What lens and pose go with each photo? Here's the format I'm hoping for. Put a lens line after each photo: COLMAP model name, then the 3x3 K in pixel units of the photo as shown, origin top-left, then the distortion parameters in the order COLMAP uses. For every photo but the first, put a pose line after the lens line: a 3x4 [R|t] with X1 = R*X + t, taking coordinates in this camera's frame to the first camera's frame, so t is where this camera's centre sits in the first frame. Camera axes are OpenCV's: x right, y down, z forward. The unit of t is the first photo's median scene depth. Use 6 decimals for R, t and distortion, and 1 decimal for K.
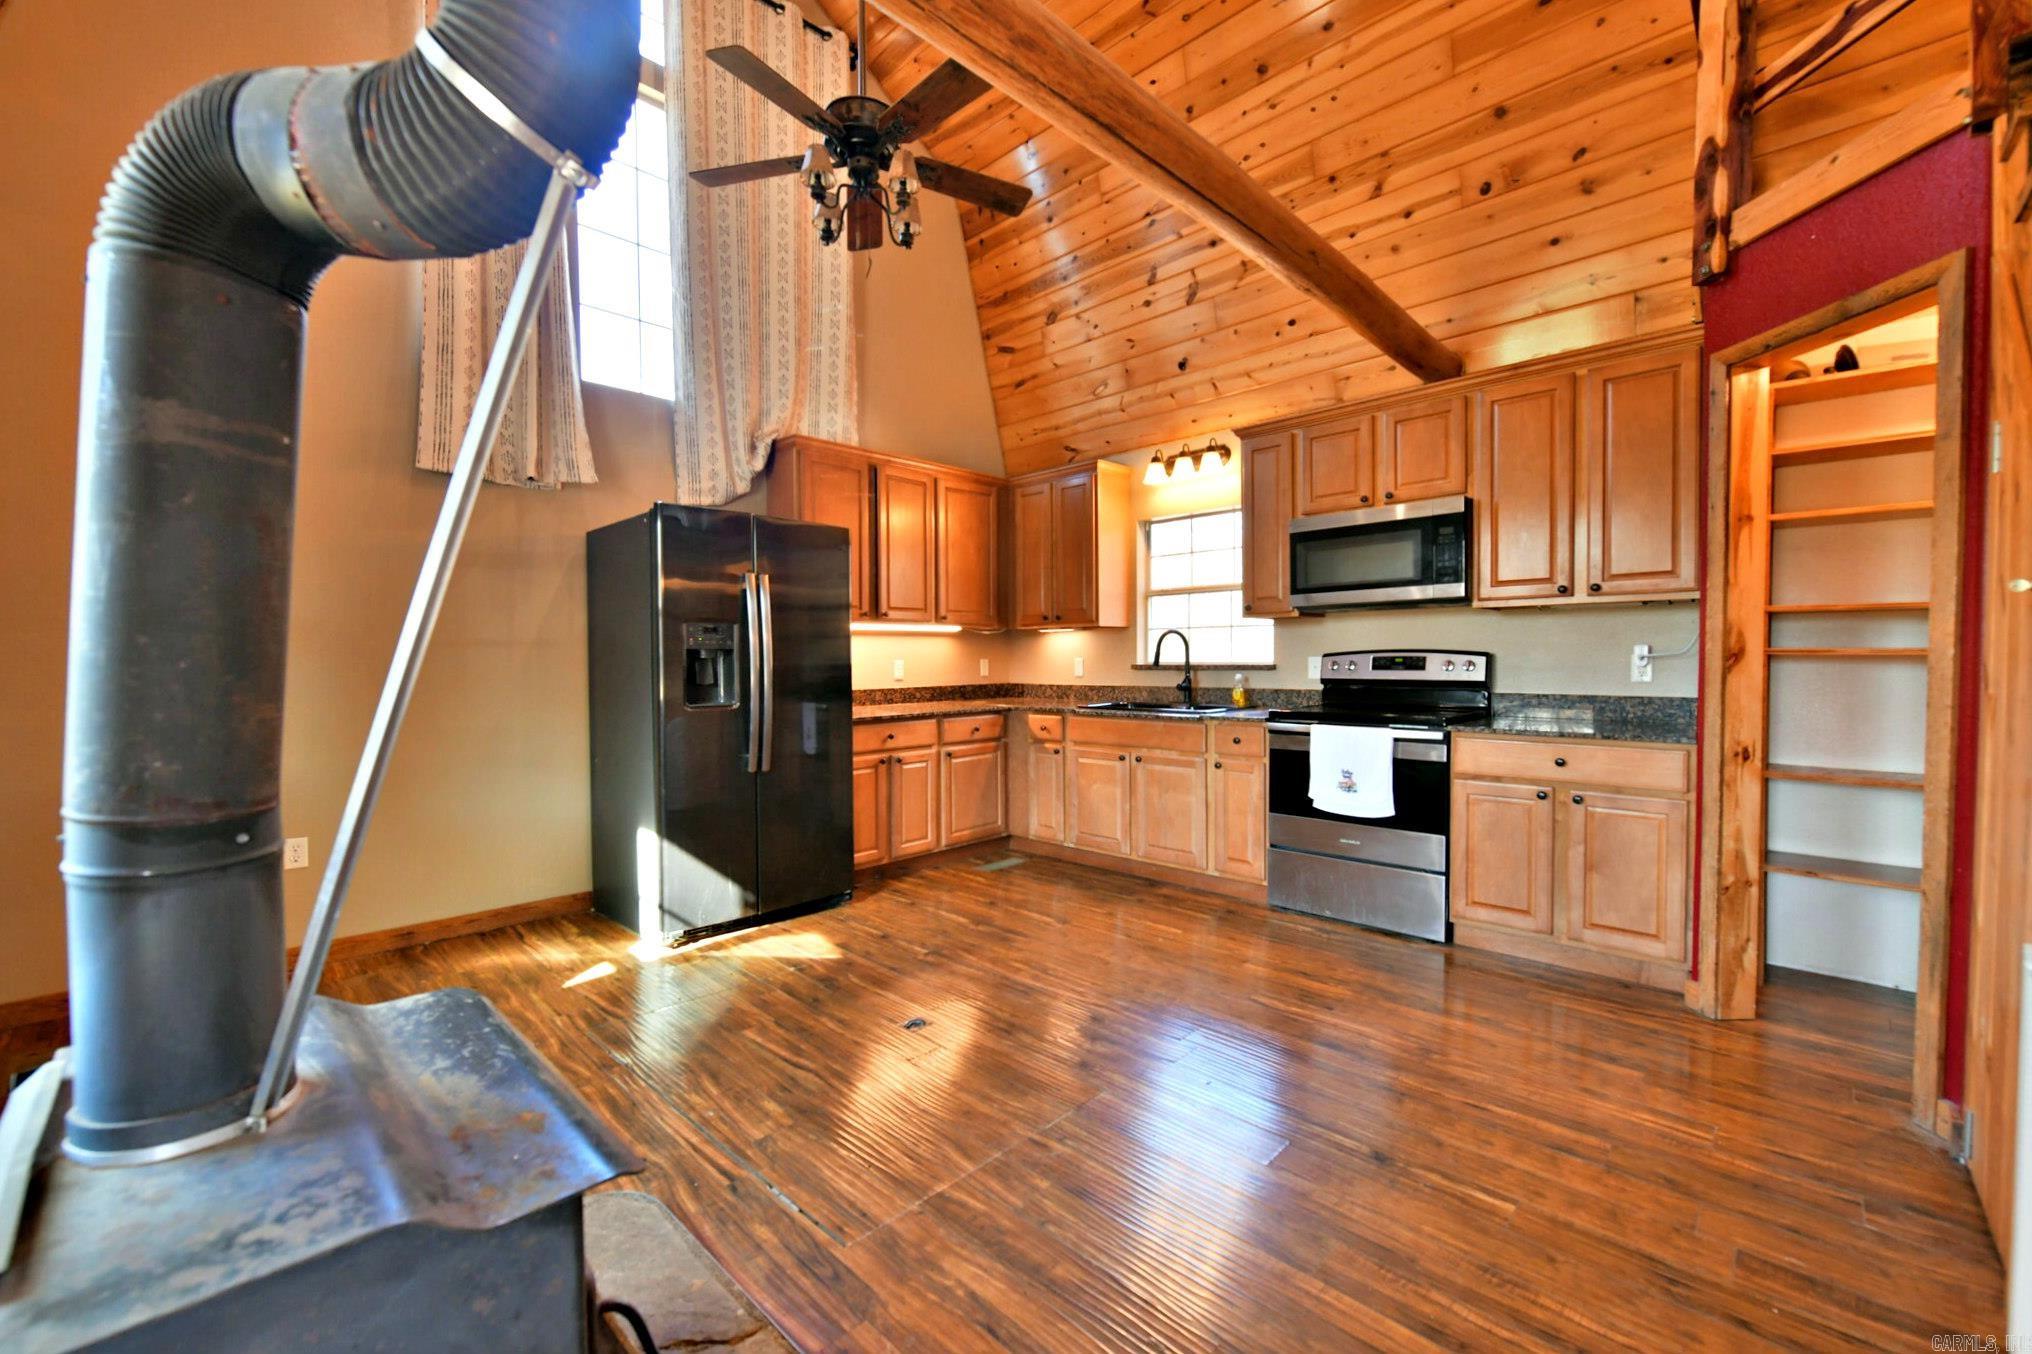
lens RADIAL K [[816.1, 0, 1019.6], [0, 816.1, 683.4], [0, 0, 1]] dist [-0.007300, -0.000397]
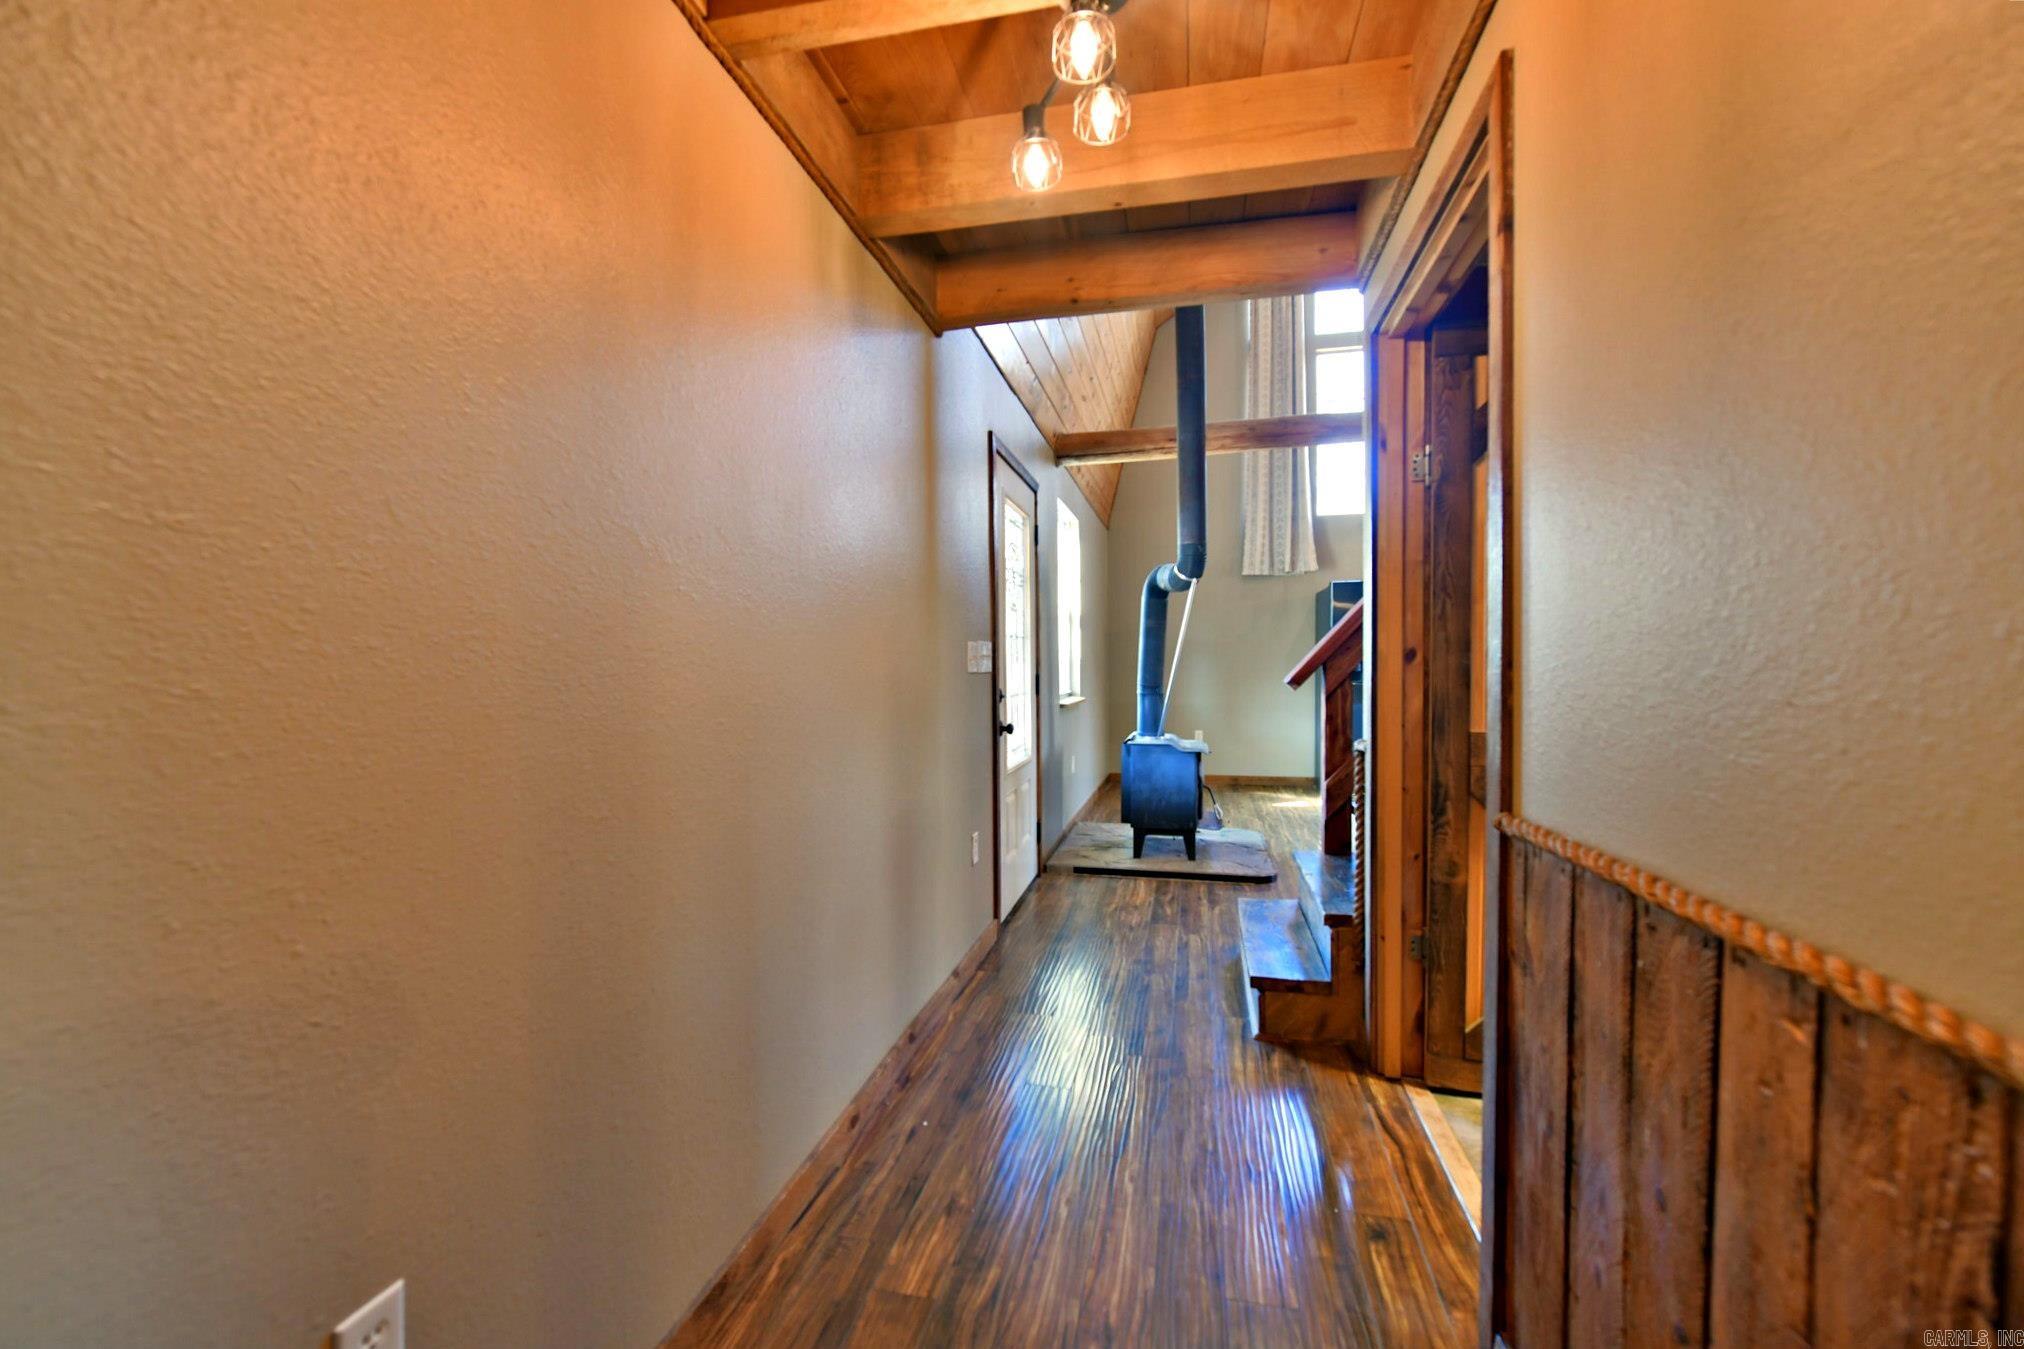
lens RADIAL K [[807.9, 0, 1014.2], [0, 807.9, 679.4], [0, 0, 1]] dist [-0.007061, -0.000669]
pose [[0.521923, 0.023202, -0.852677, 0.694130], [-0.022840, 0.999652, 0.013222, 0.011718], [0.852687, 0.012574, 0.522271, -0.586665]]
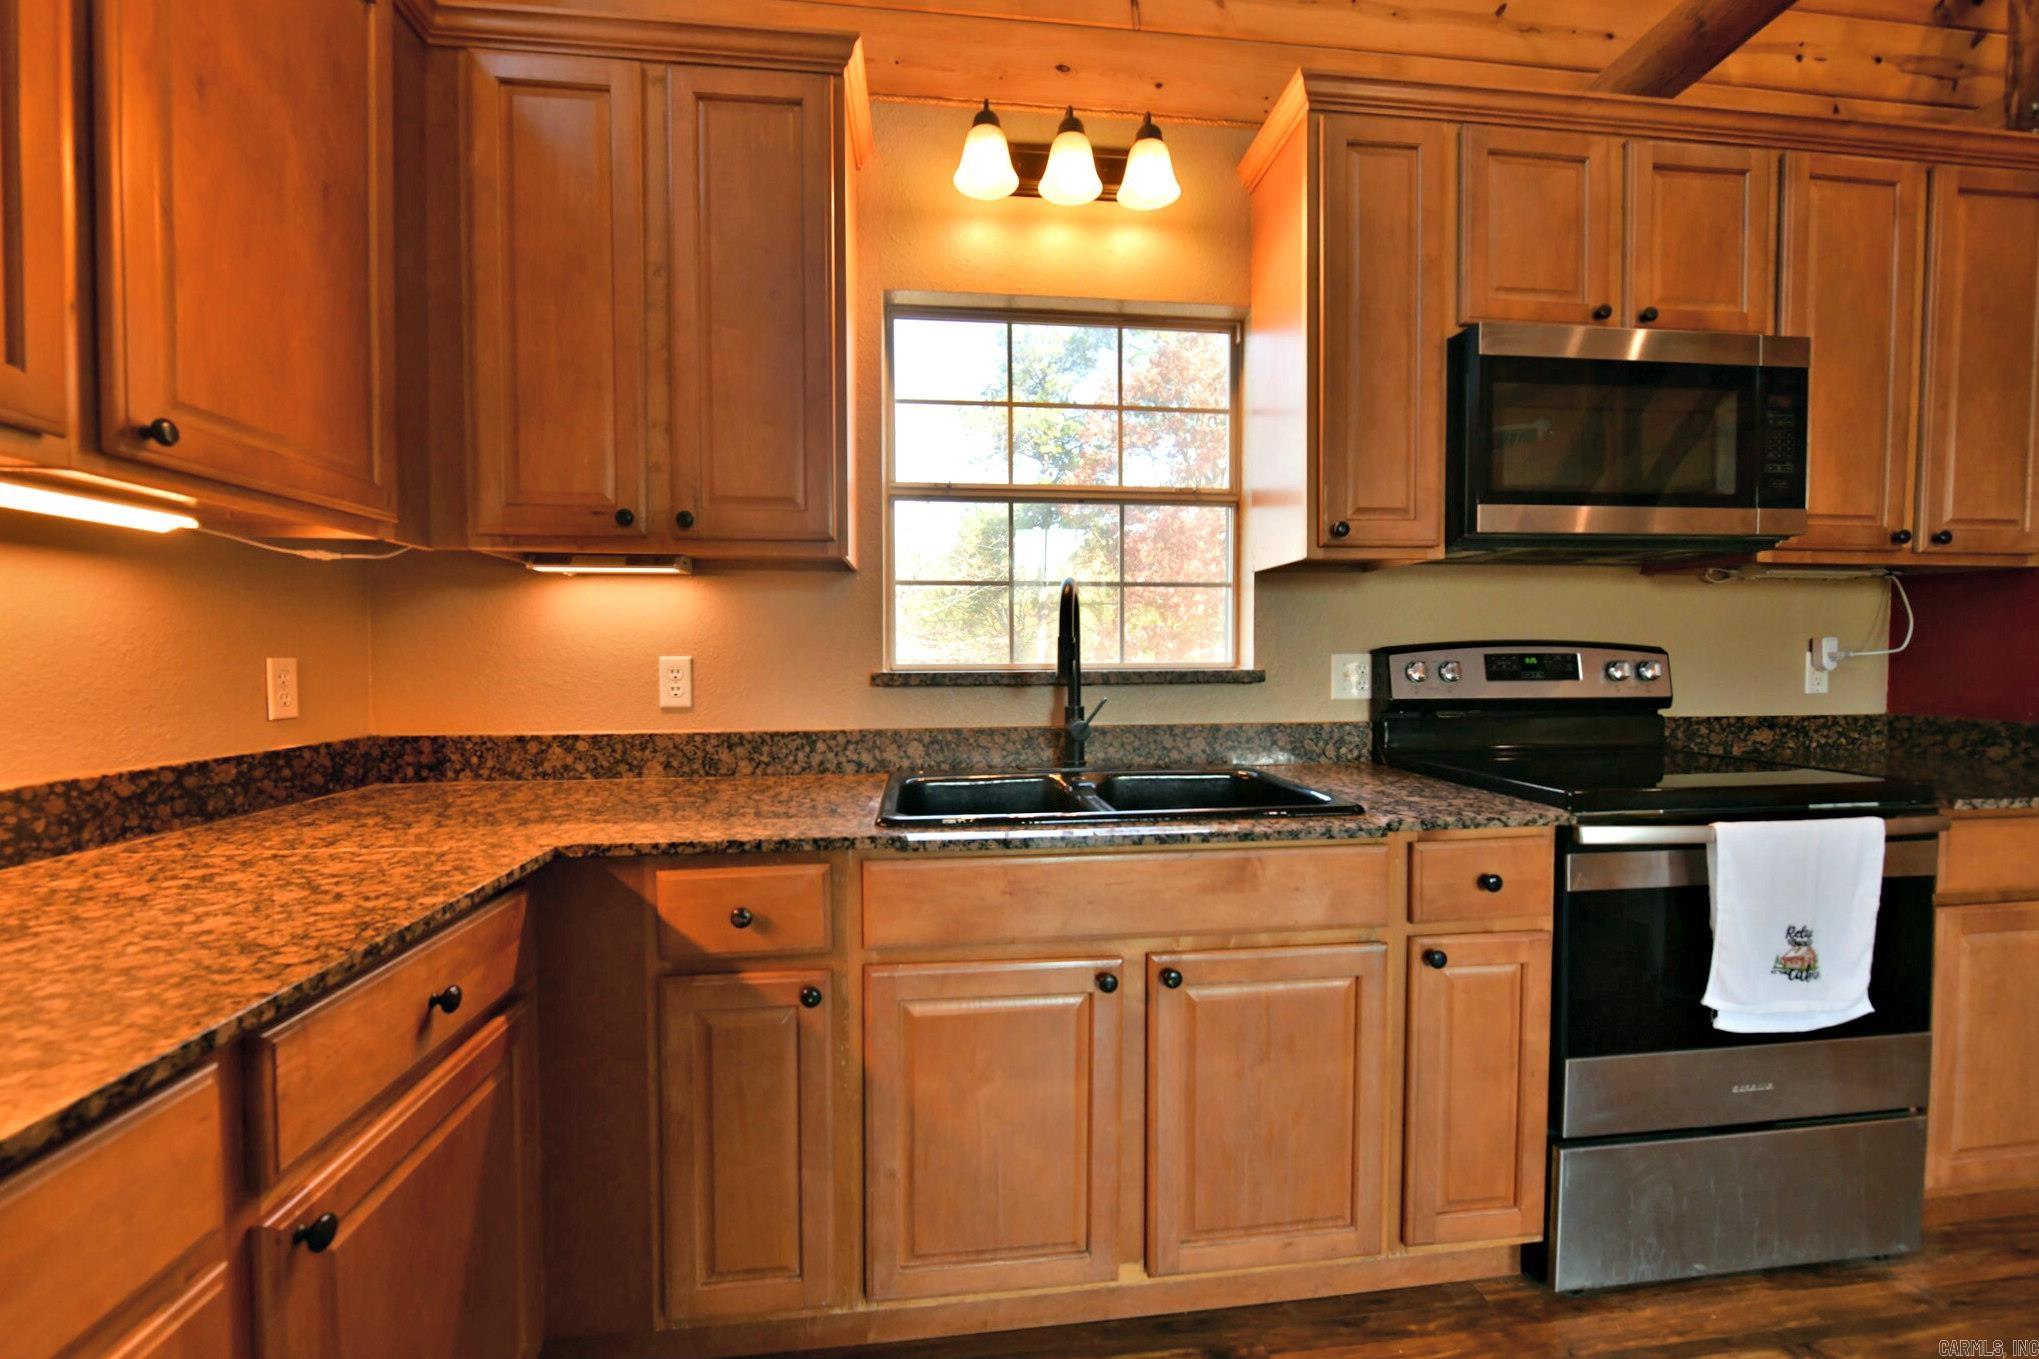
lens RADIAL K [[813.8, 0, 1021.8], [0, 813.8, 684.5], [0, 0, 1]] dist [-0.007061, -0.000669]
pose [[0.630465, -0.019770, 0.775966, -0.133581], [0.023219, 0.999709, 0.006606, -0.023061], [-0.775871, 0.013852, 0.630740, 0.880910]]
